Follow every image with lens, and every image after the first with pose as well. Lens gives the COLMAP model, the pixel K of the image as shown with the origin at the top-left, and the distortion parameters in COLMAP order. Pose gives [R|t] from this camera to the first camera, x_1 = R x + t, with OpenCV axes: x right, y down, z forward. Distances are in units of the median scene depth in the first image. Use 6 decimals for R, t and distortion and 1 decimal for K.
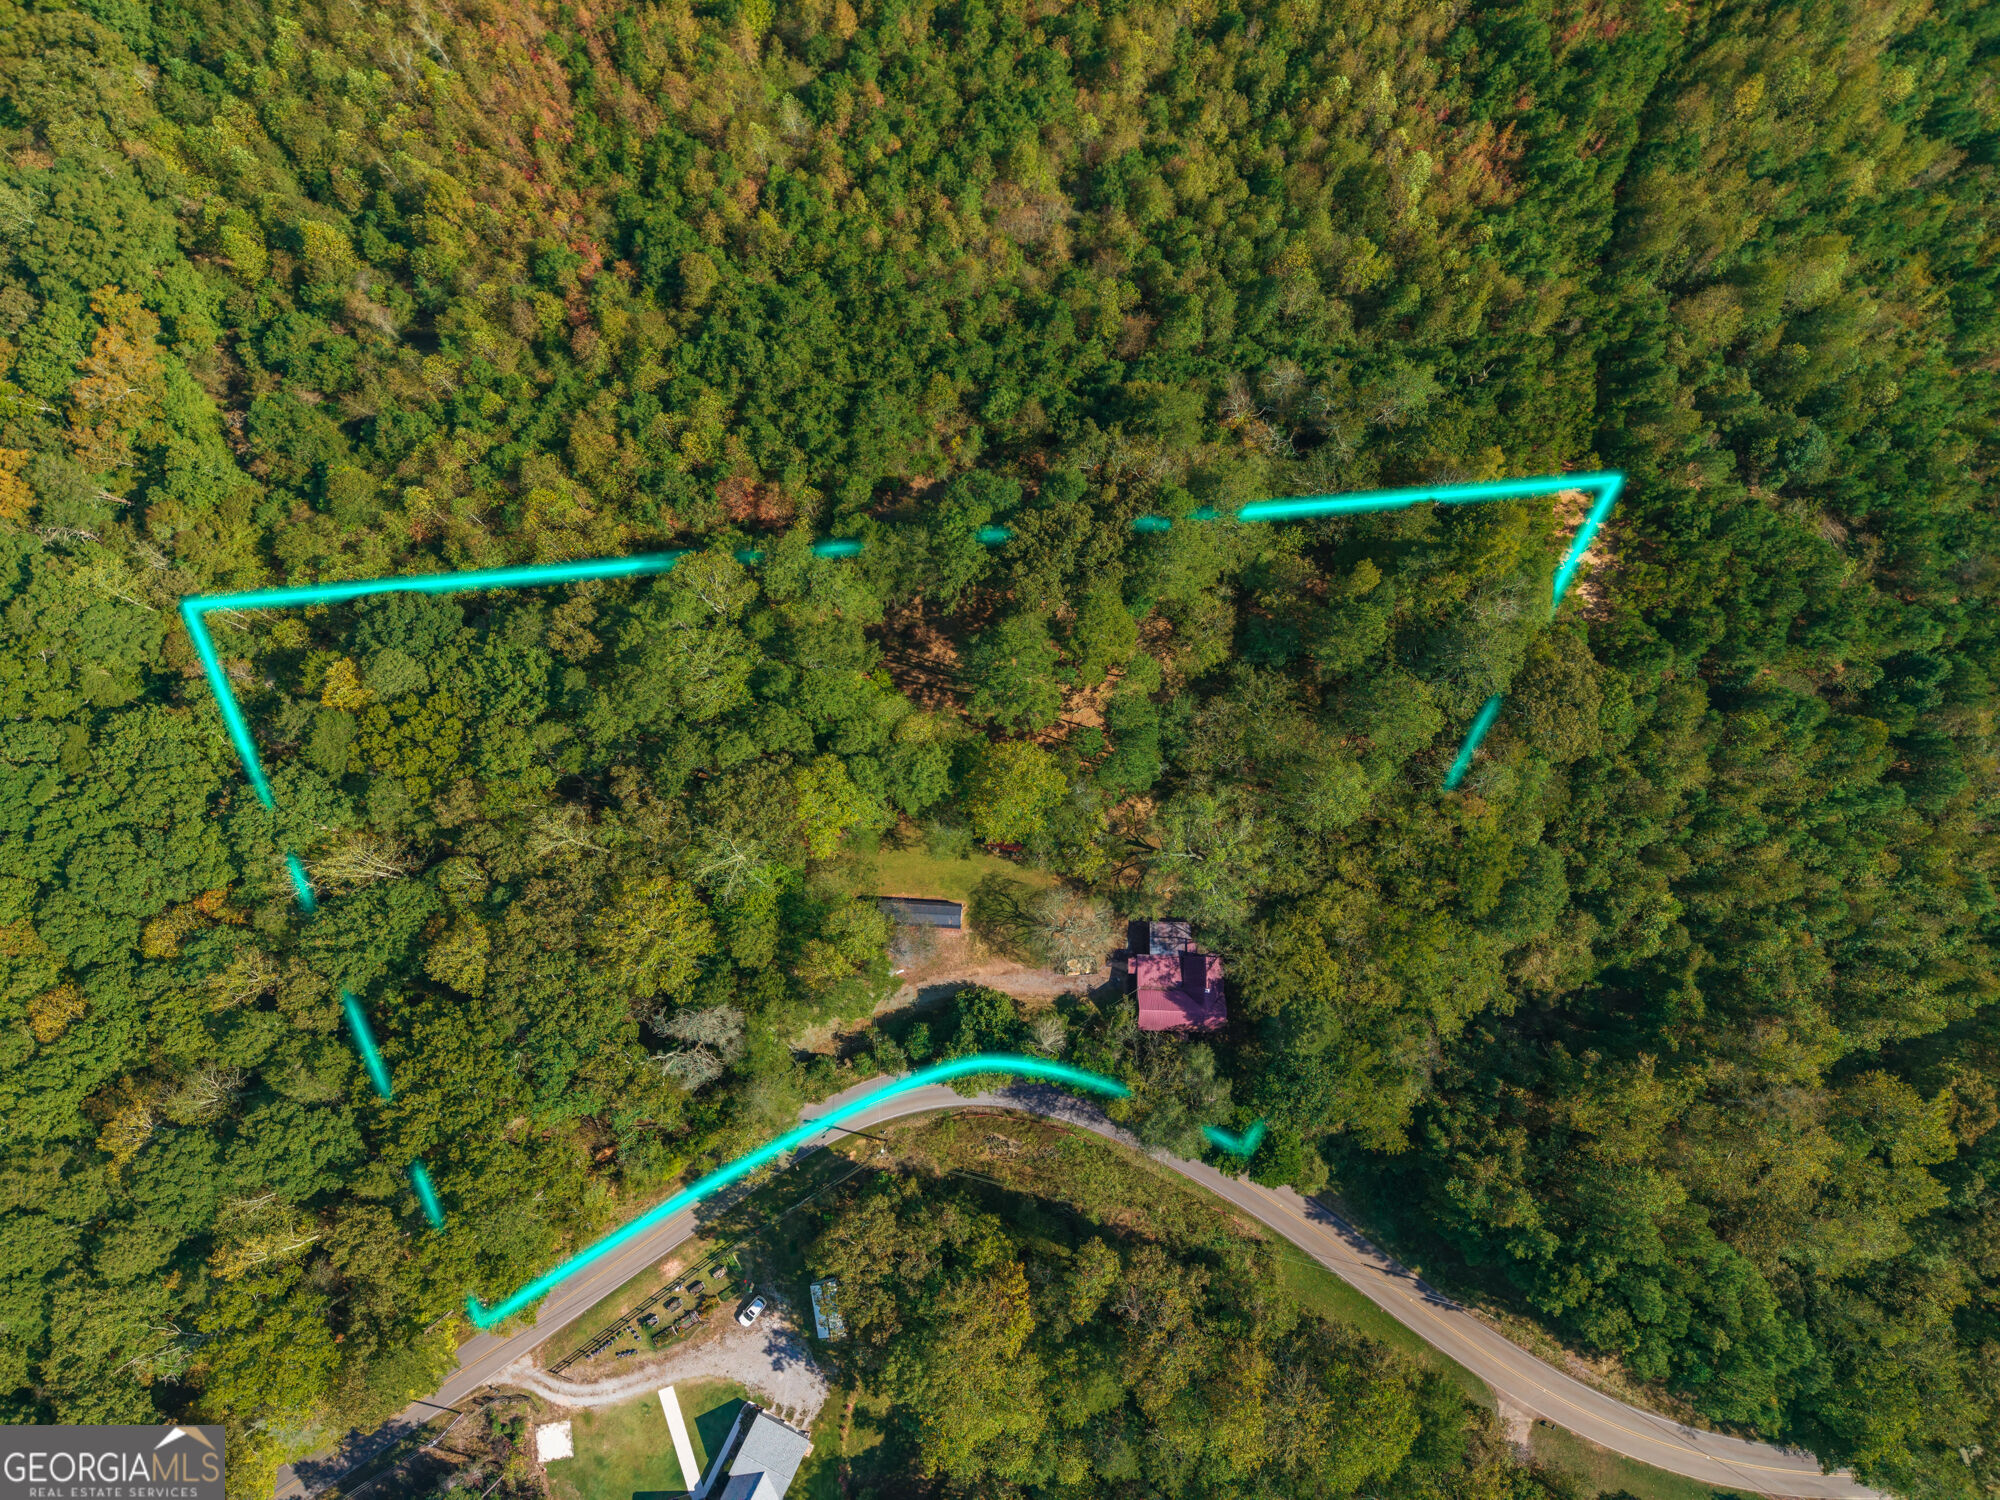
lens RADIAL K [[1409.5, 0, 1000.0], [0, 1409.5, 750.0], [0, 0, 1]] dist [0.125039, -0.002168]
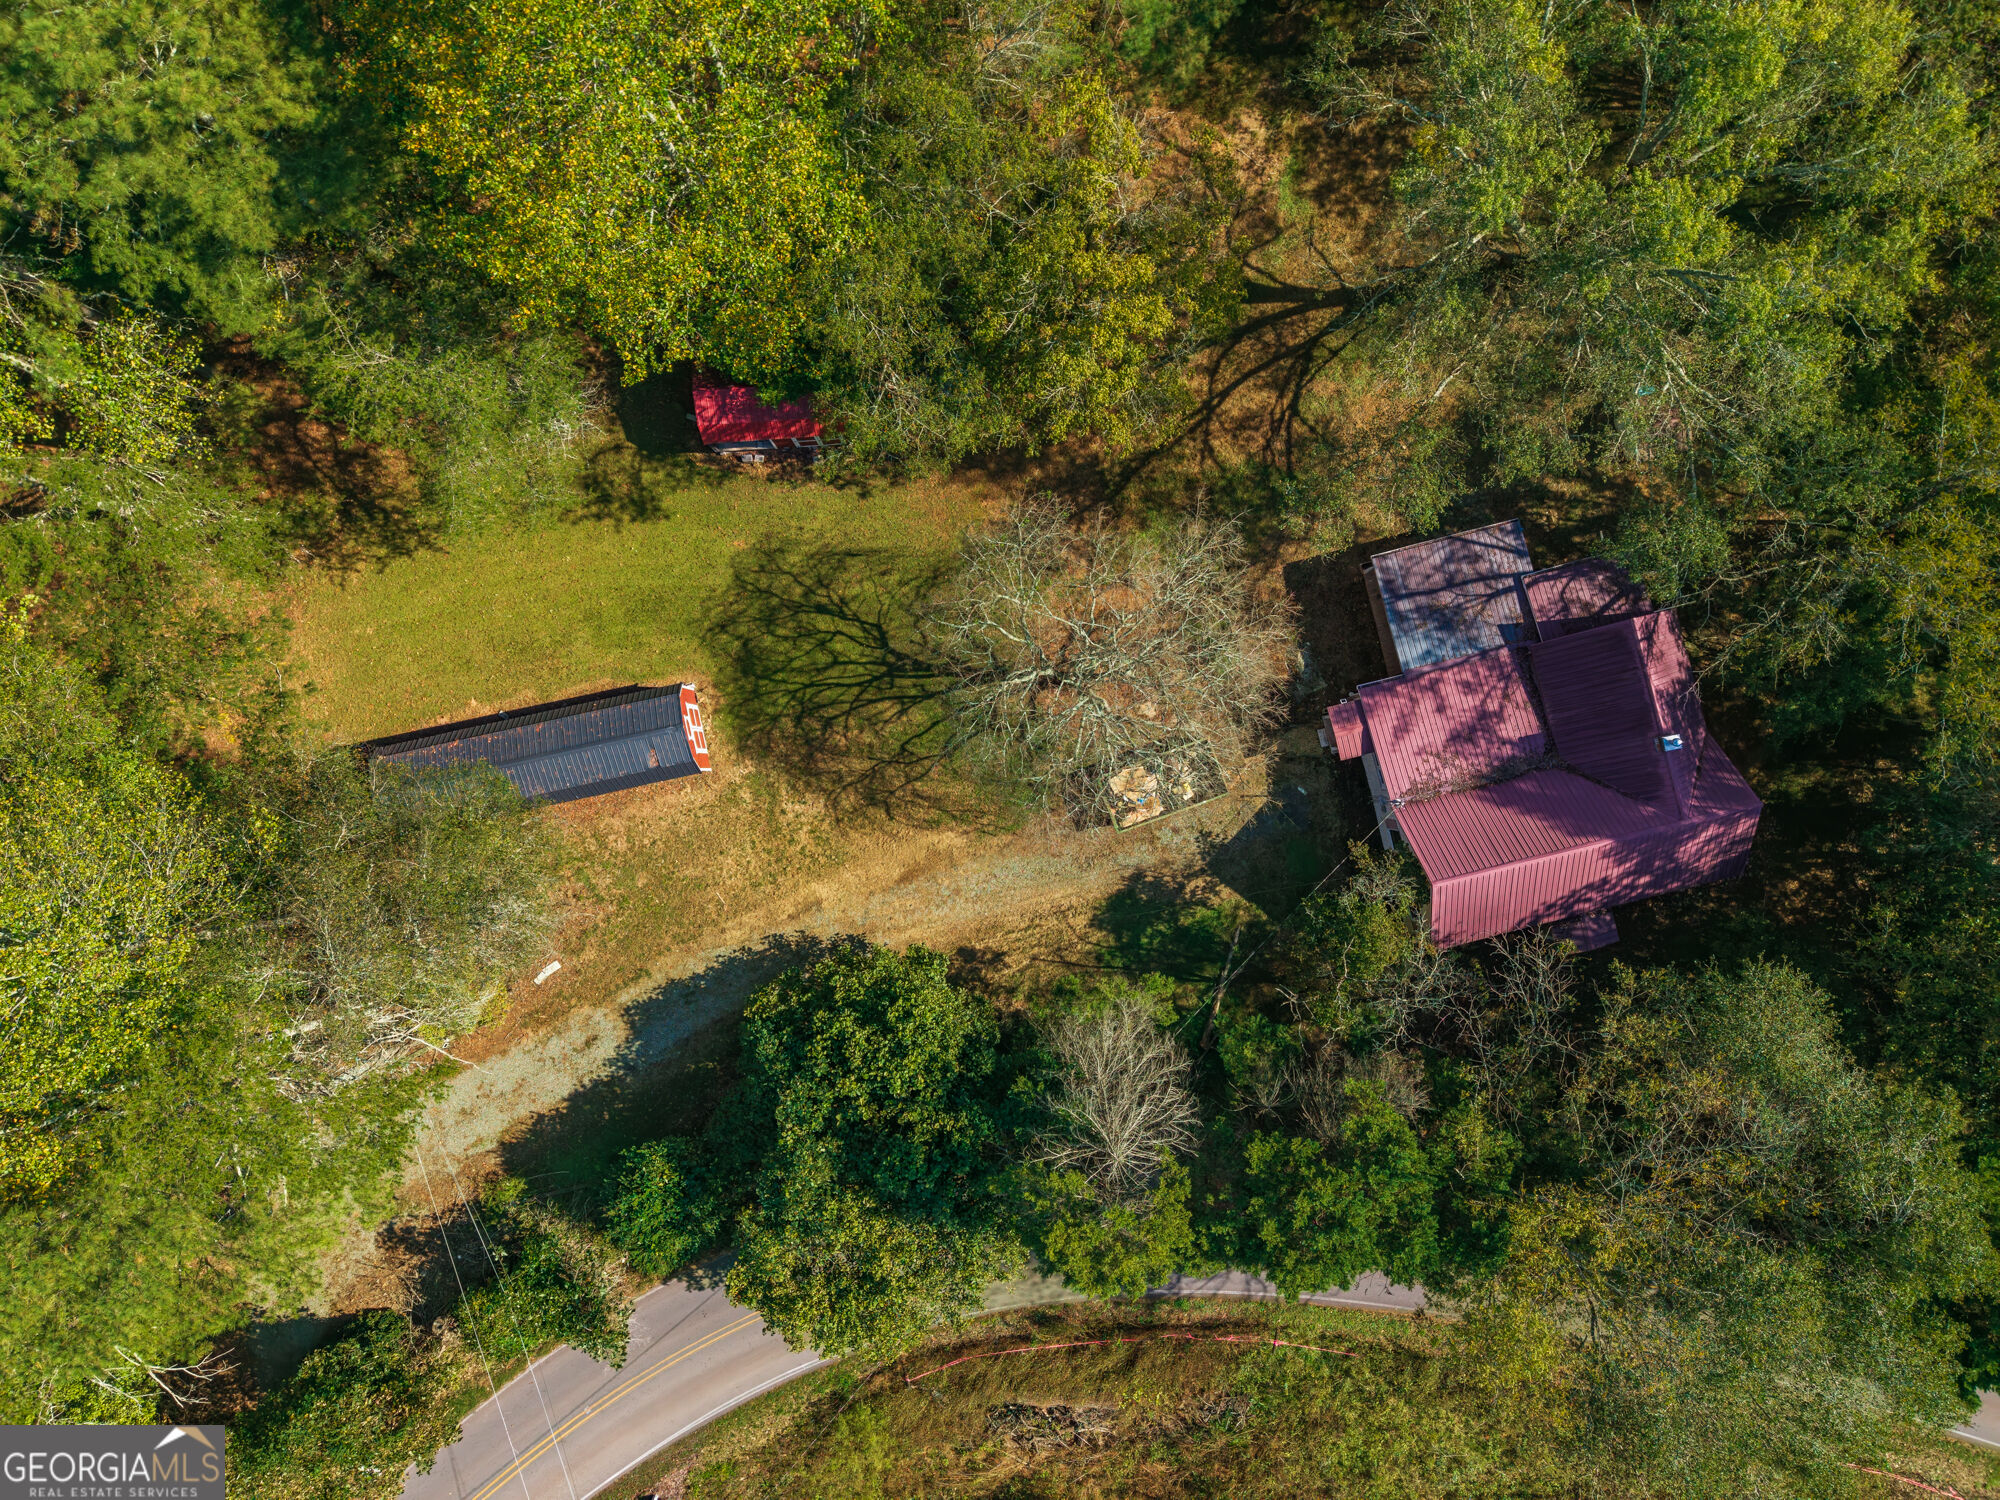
lens RADIAL K [[1401.4, 0, 1000.3], [0, 1401.4, 814.0], [0, 0, 1]] dist [0.087064, -0.000874]
pose [[0.962772, -0.270050, -0.012005, 0.029419], [0.267370, 0.944799, 0.189386, 0.101574], [-0.039801, -0.185546, 0.981829, 0.751979]]
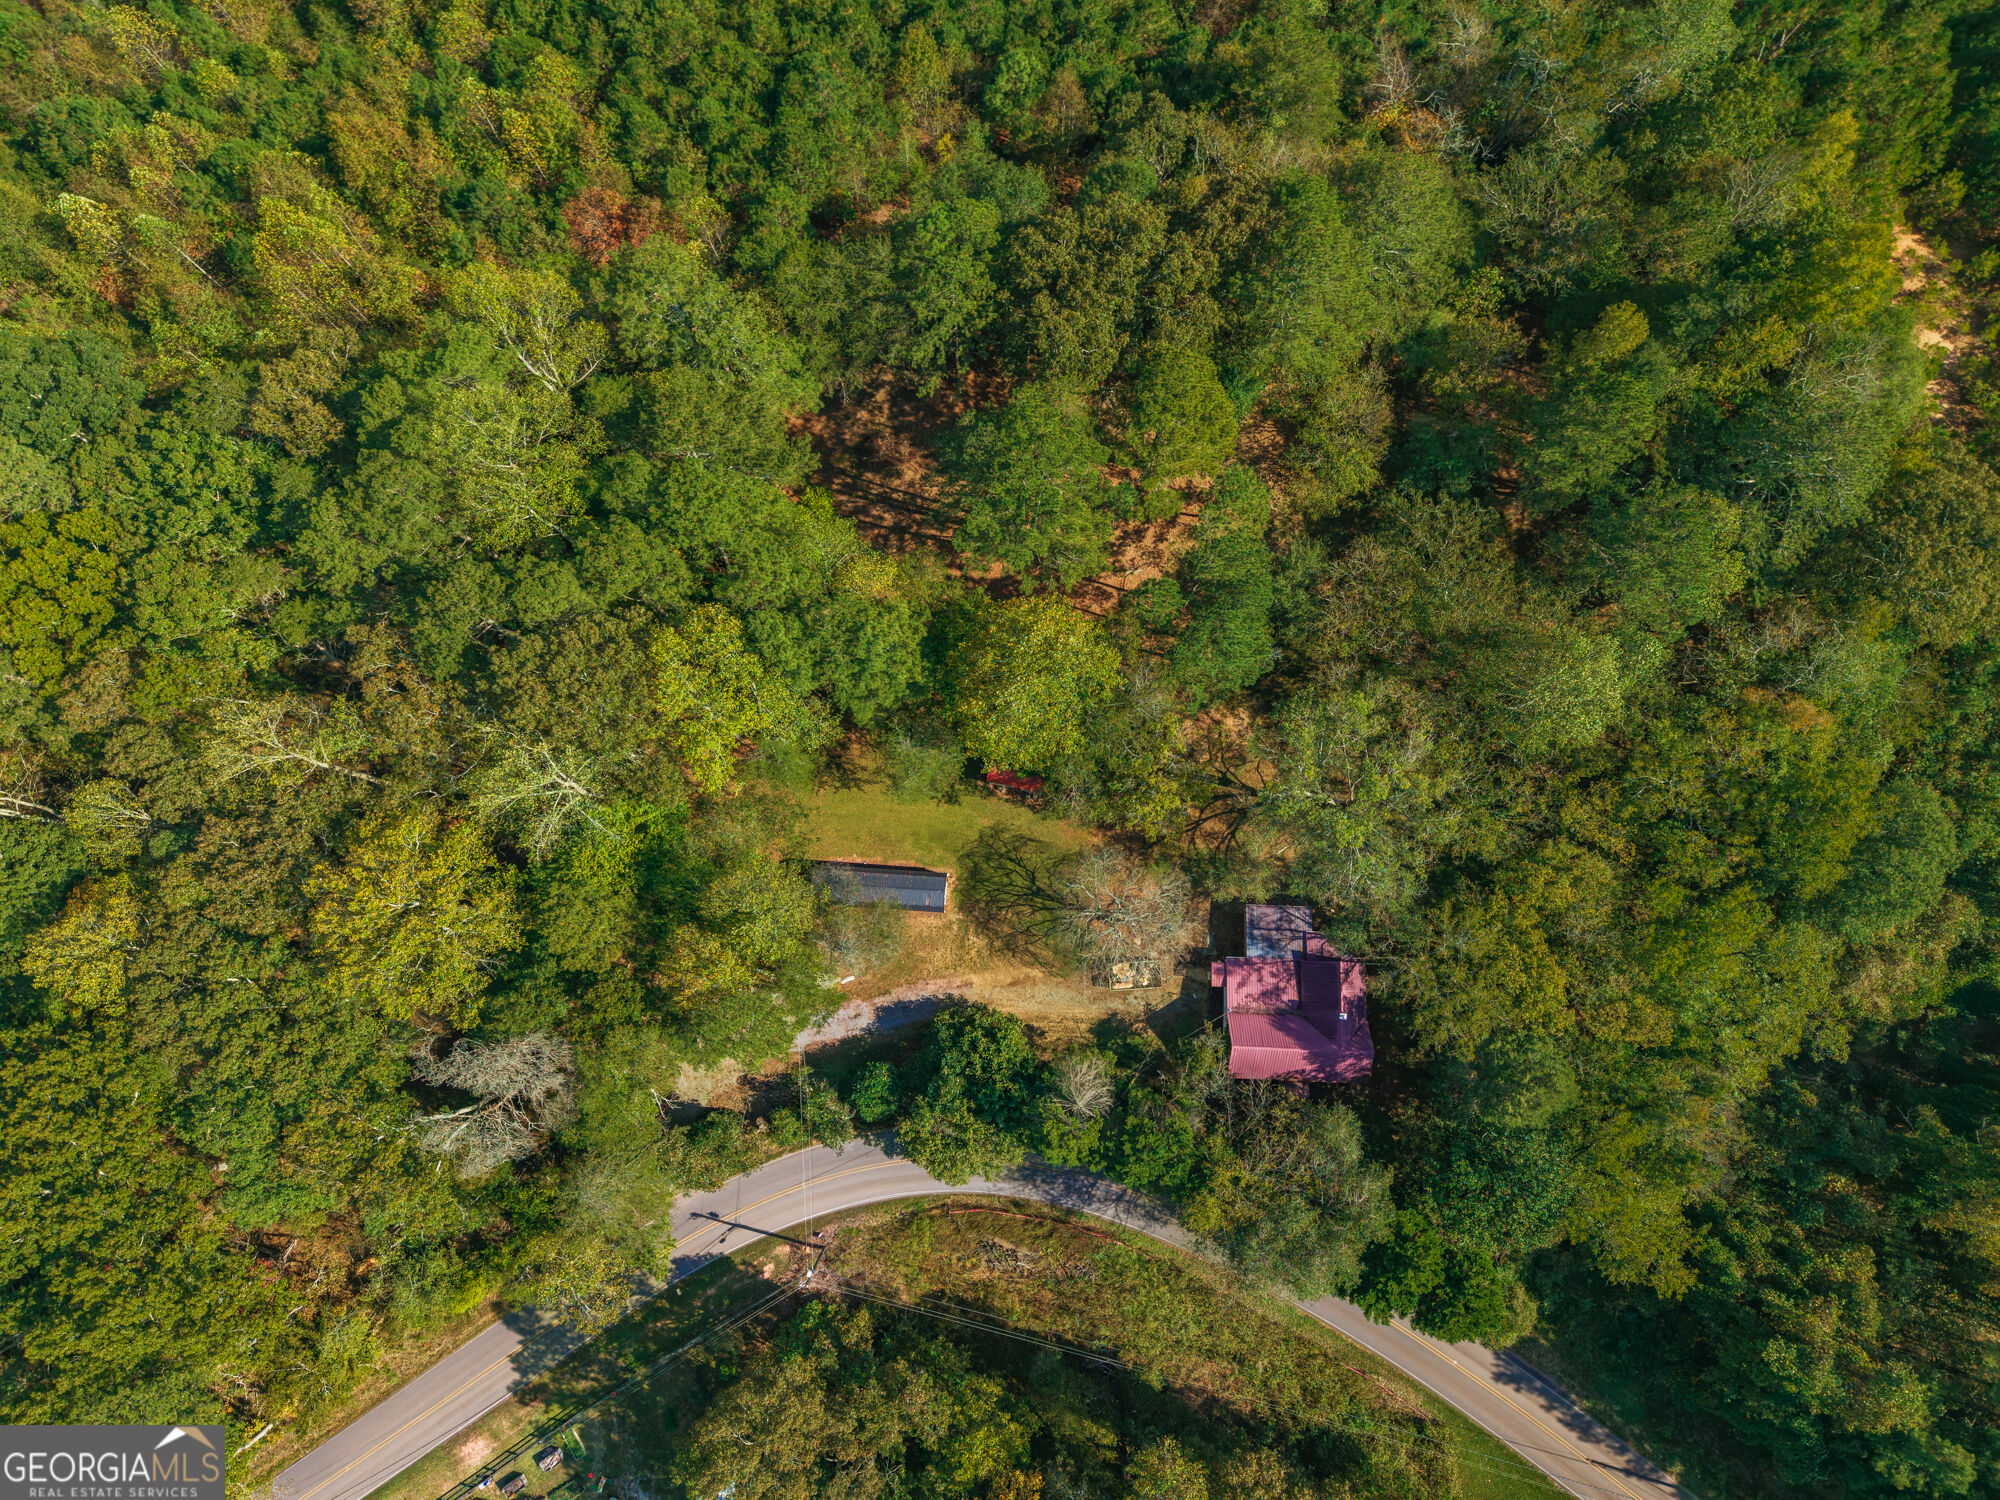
lens RADIAL K [[1378.7, 0, 1000.0], [0, 1378.7, 750.0], [0, 0, 1]] dist [0.058664, 0.001691]
pose [[0.999916, 0.009203, -0.009102, 0.002005], [-0.009249, 0.999944, -0.005096, 0.058668], [0.009055, 0.005179, 0.999946, 0.396185]]
